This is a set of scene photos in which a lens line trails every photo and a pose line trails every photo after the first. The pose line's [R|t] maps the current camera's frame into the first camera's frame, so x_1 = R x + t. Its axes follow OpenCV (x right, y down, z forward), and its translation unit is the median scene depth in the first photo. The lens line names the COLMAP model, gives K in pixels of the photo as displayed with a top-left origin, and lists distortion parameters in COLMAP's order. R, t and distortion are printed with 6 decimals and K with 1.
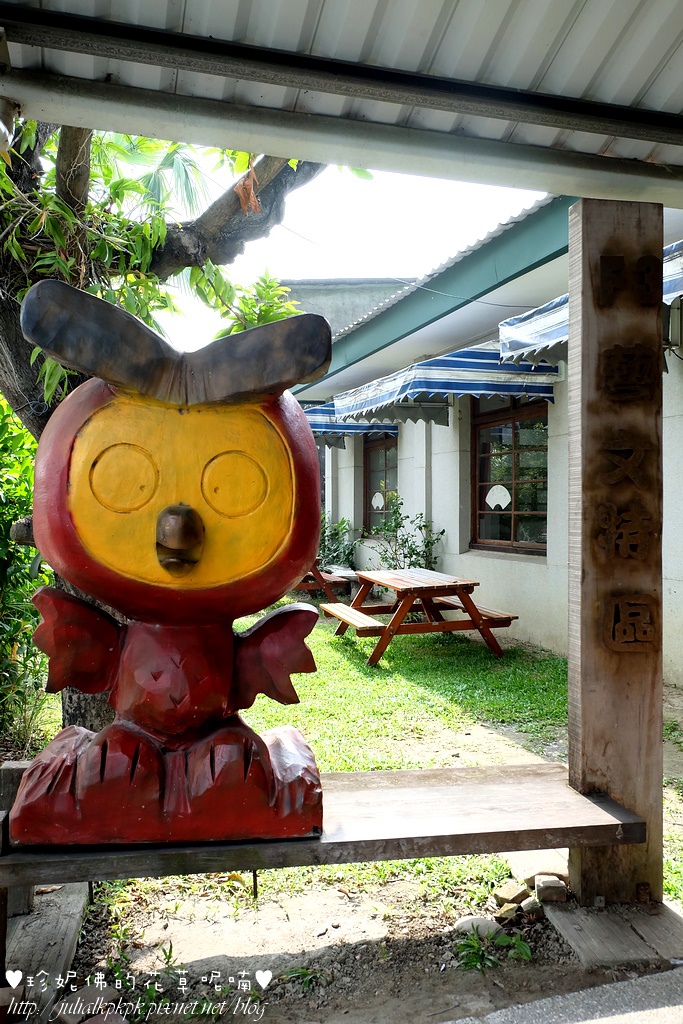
lens RADIAL K [[788.3, 0, 341.8], [0, 788.3, 512.7], [0, 0, 1]] dist [-0.006752, -0.001106]
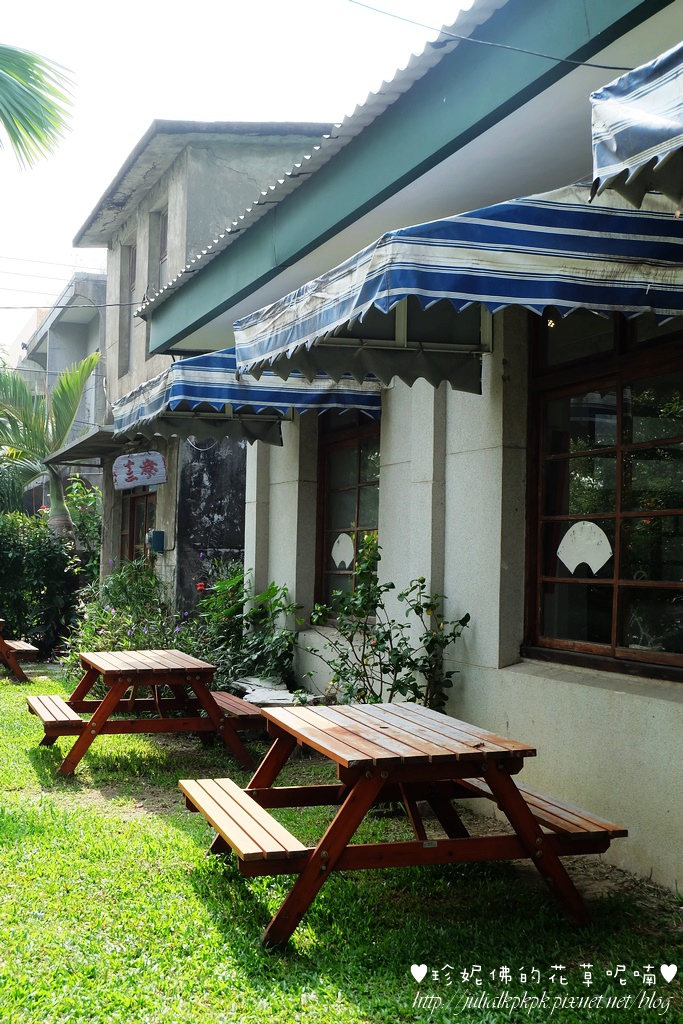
lens RADIAL K [[1344.9, 0, 341.1], [0, 1344.9, 510.2], [0, 0, 1]] dist [0.012795, 0.000000]
pose [[0.999638, 0.022674, 0.014451, 0.042113], [-0.022010, 0.998765, -0.044549, -0.003144], [-0.015444, 0.044215, 0.998903, 0.204496]]
